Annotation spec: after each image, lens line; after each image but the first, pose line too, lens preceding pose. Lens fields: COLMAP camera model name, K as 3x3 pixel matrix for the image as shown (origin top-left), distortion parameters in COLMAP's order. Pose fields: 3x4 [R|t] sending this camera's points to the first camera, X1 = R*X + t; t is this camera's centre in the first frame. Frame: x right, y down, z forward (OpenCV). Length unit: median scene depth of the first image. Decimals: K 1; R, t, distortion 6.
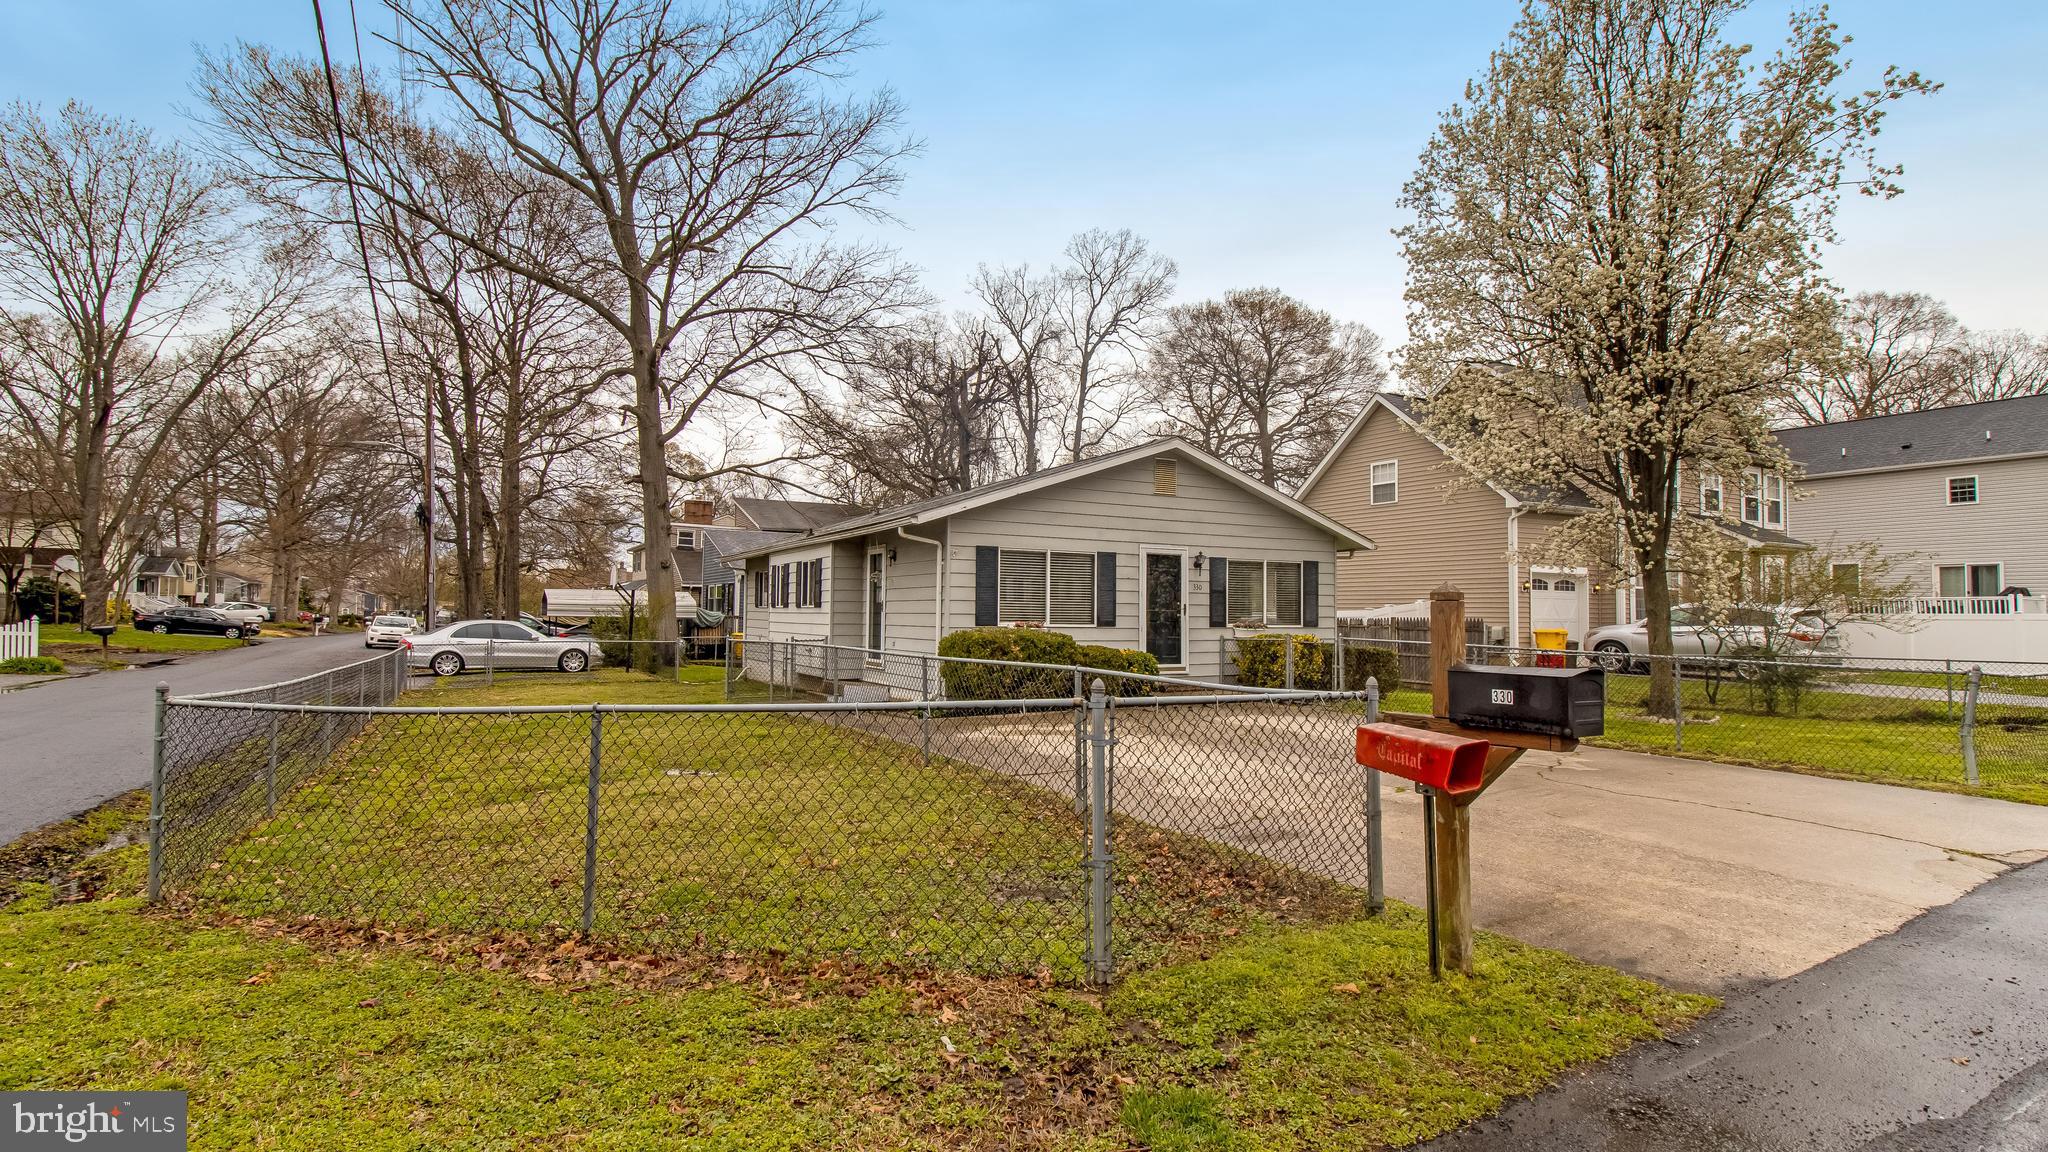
lens RADIAL K [[975.4, 0, 1018.8], [0, 975.4, 601.9], [0, 0, 1]] dist [0.018755, -0.013750]
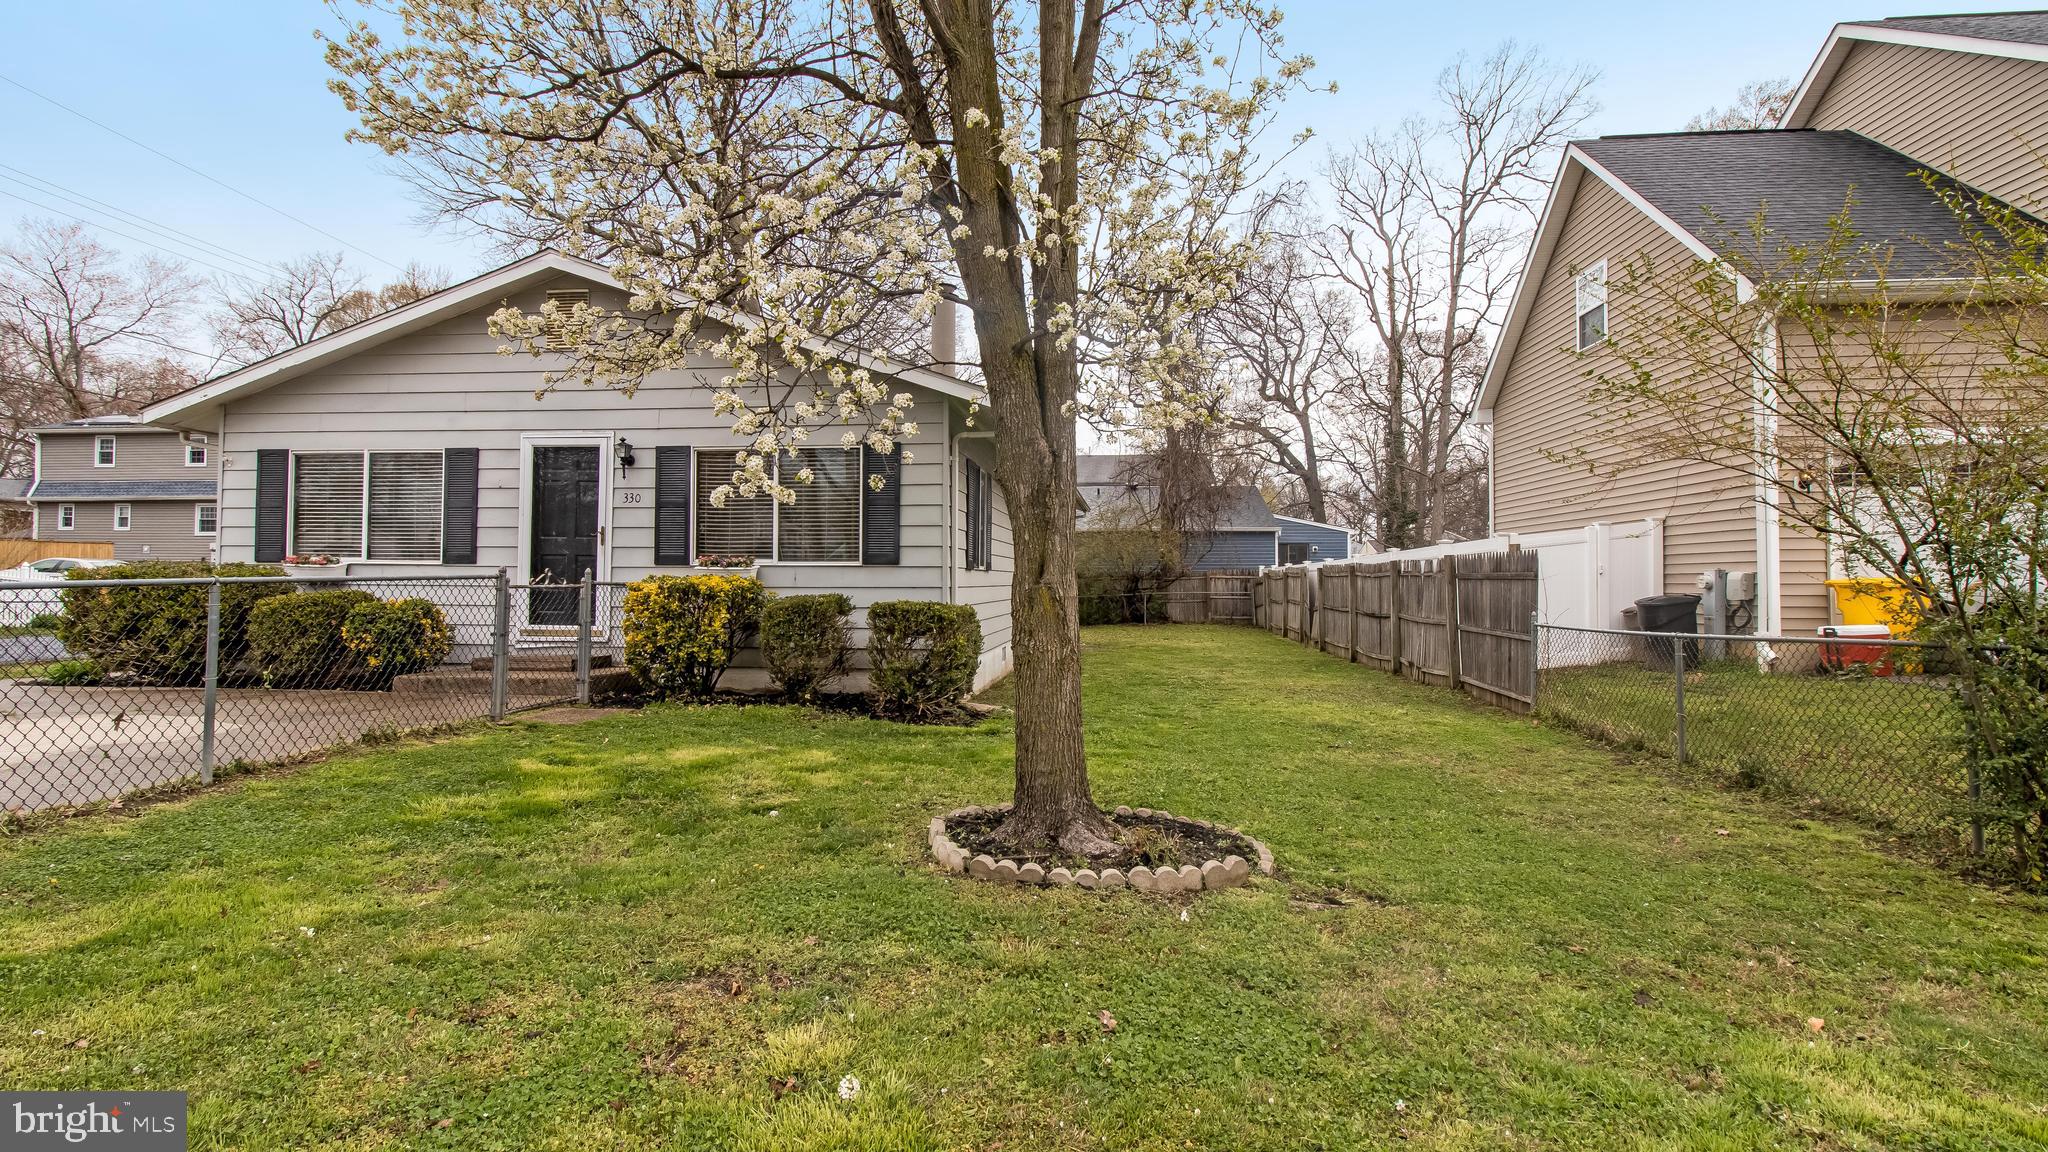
lens RADIAL K [[959.4, 0, 1018.0], [0, 959.4, 549.5], [0, 0, 1]] dist [0.021973, -0.015737]
pose [[0.801581, -0.024492, -0.597385, 0.491485], [0.008799, 0.999536, -0.029173, 0.024267], [0.597822, 0.018128, 0.801424, 0.455571]]
